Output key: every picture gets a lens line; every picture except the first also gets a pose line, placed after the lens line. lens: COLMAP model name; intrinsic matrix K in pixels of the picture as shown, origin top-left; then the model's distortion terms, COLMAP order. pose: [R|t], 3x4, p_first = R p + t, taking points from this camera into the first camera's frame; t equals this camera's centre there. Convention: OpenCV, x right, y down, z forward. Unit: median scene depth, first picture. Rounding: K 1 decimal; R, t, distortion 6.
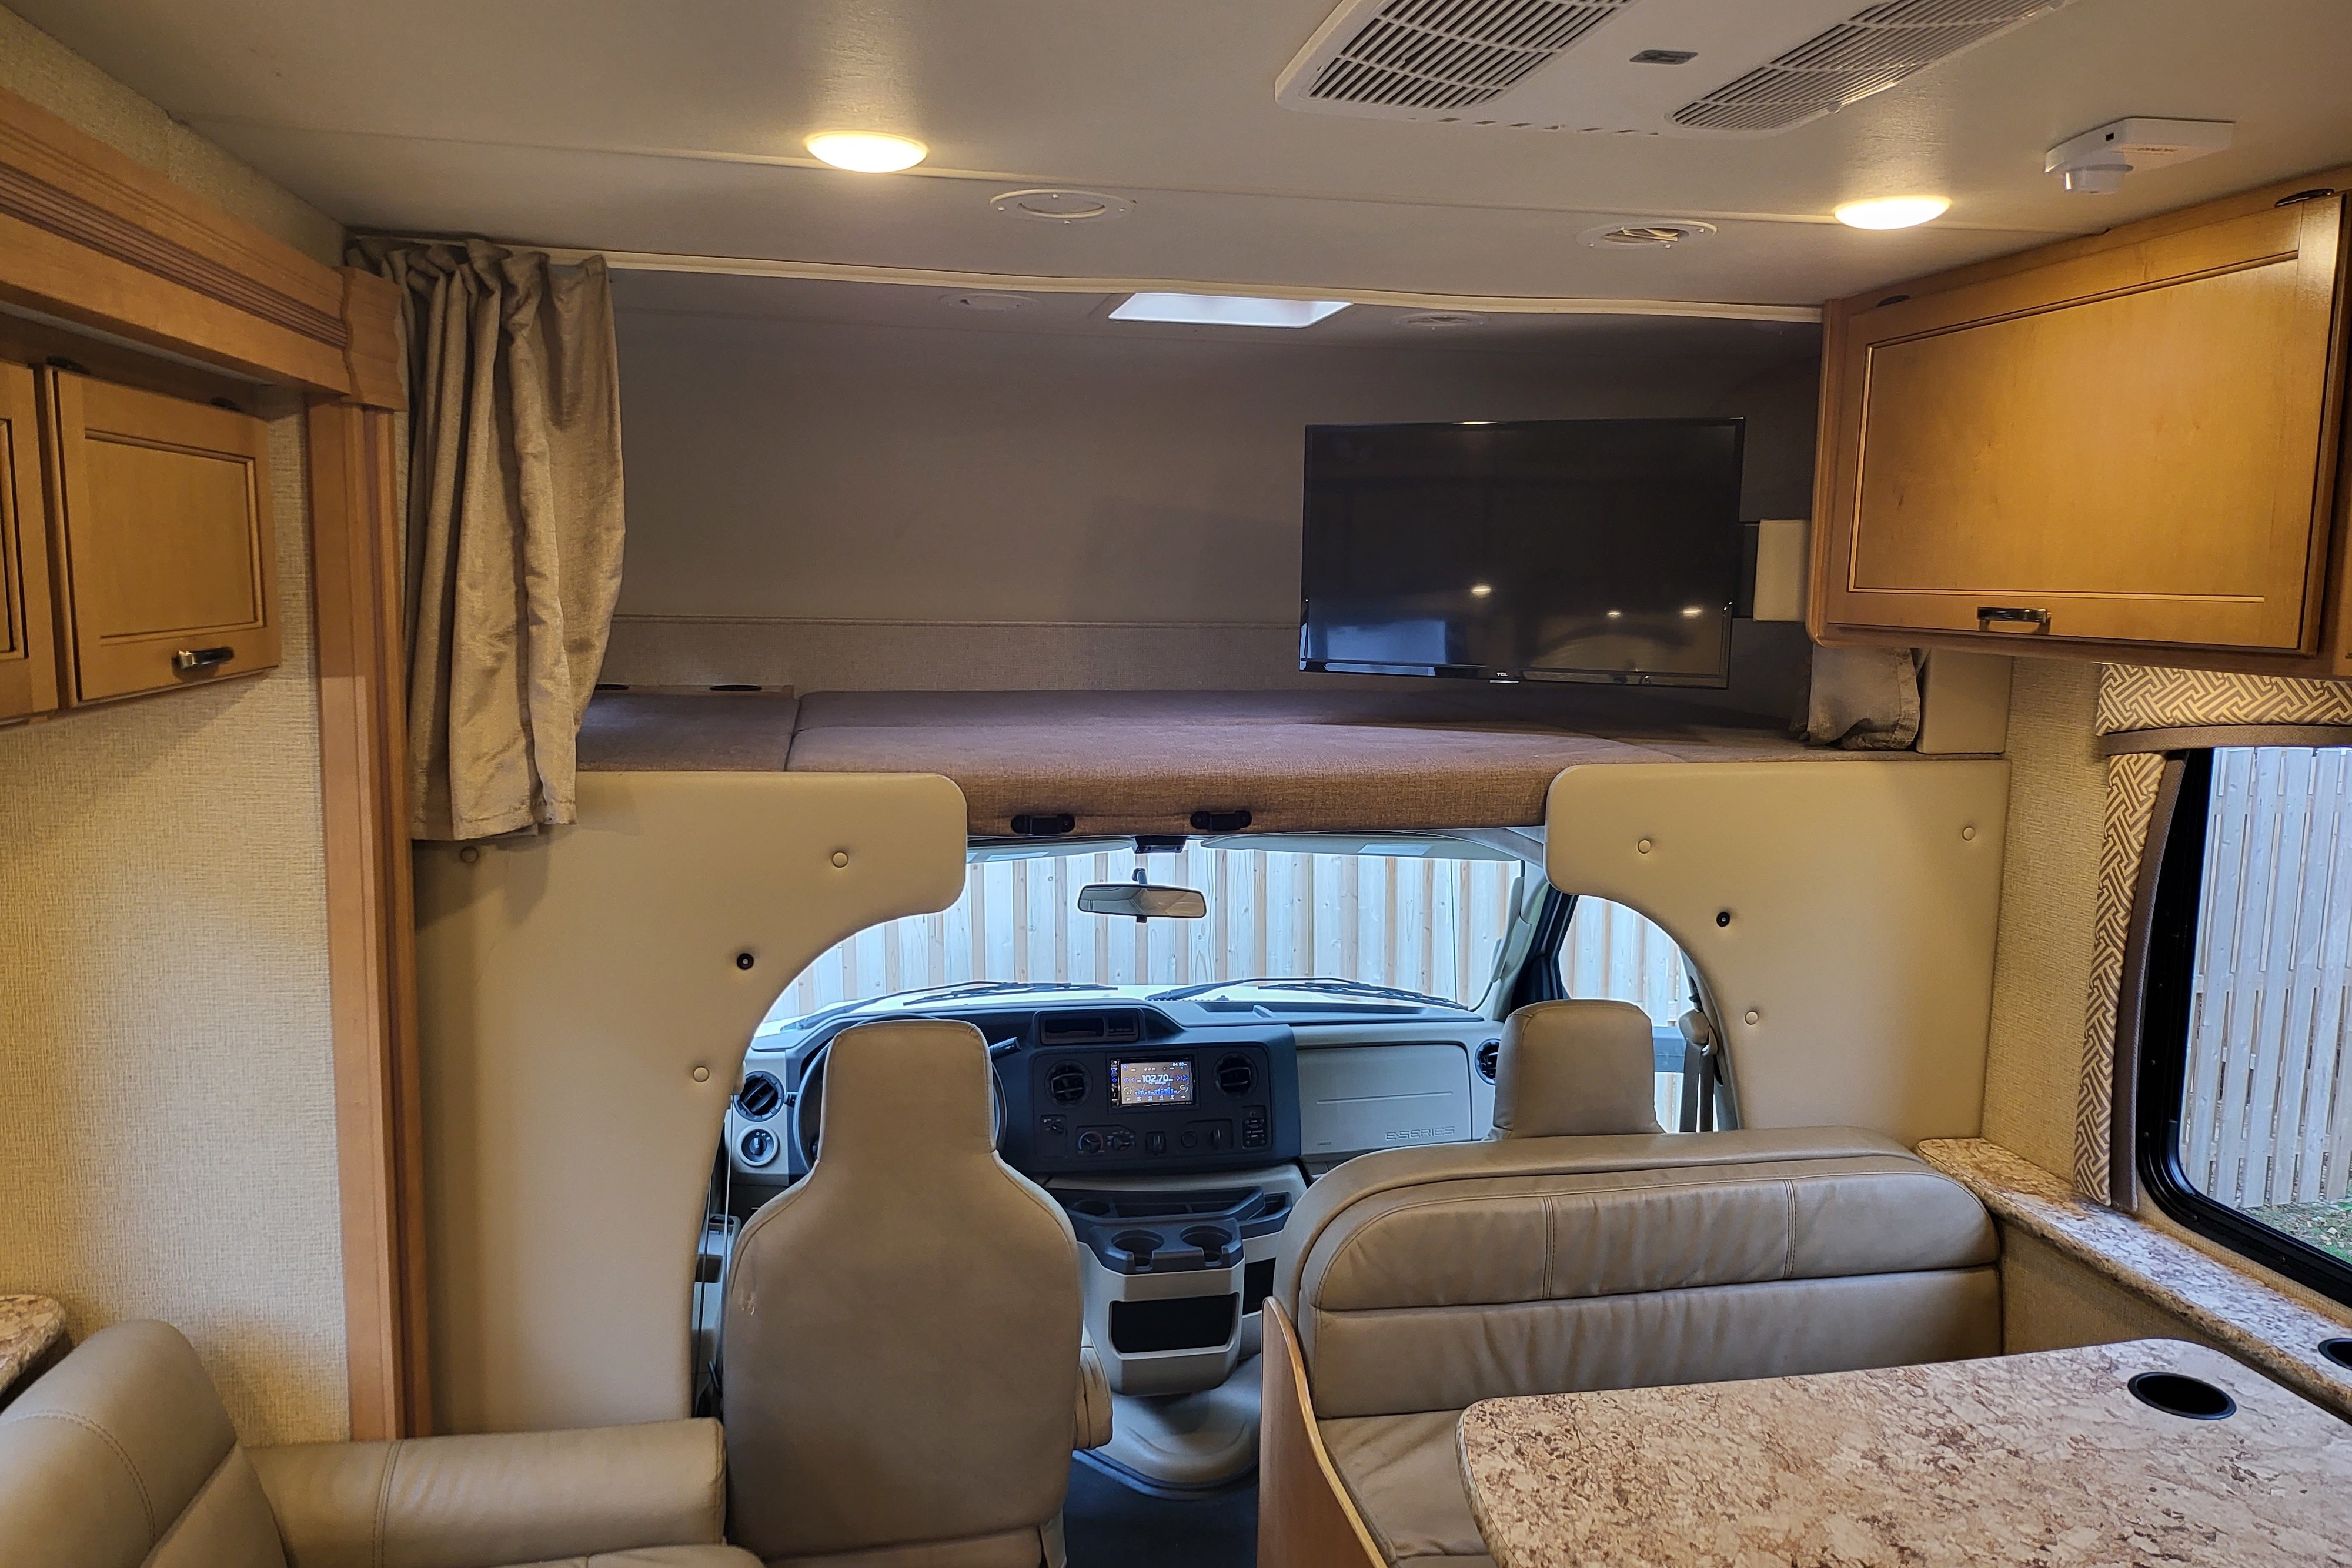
lens RADIAL K [[1670.1, 0, 1172.2], [0, 1670.1, 776.1], [0, 0, 1]] dist [0.066359, -0.064427]
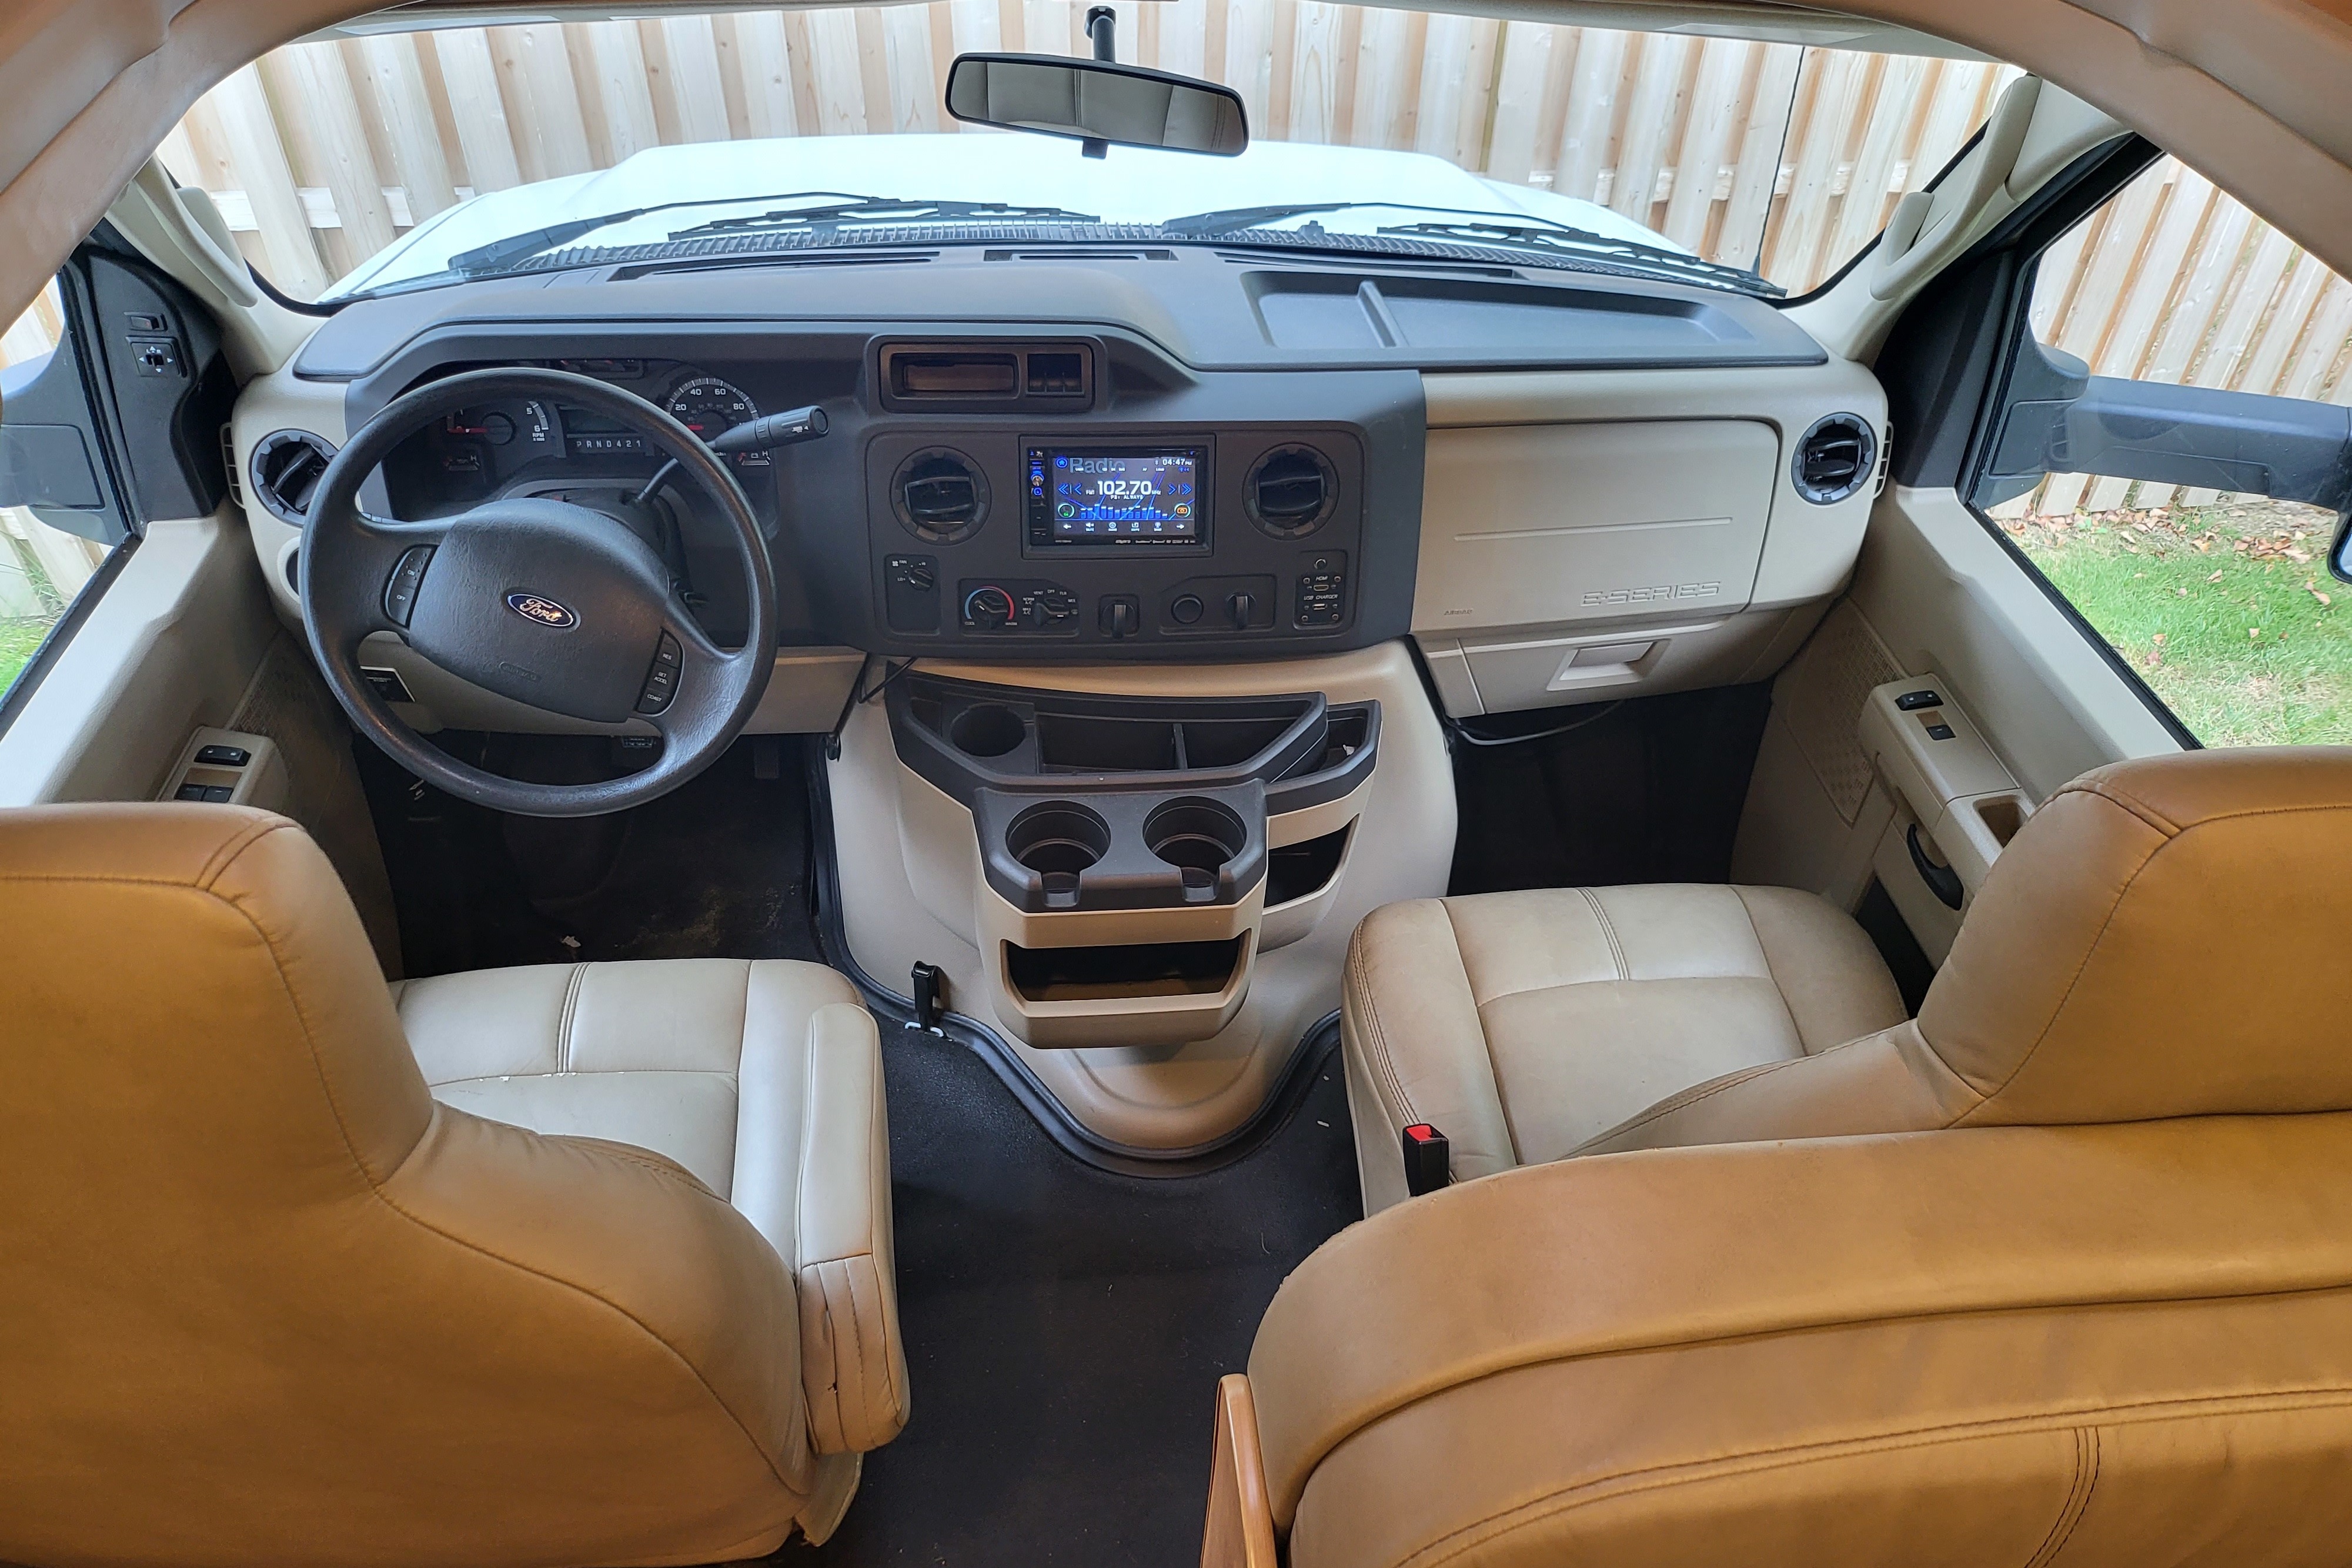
lens RADIAL K [[1670.1, 0, 1172.2], [0, 1670.1, 776.1], [0, 0, 1]] dist [0.066359, -0.064427]
pose [[0.994406, 0.087789, -0.058732, 0.039471], [-0.040646, 0.831281, 0.554364, -0.018940], [0.097490, -0.548876, 0.830199, 0.552755]]
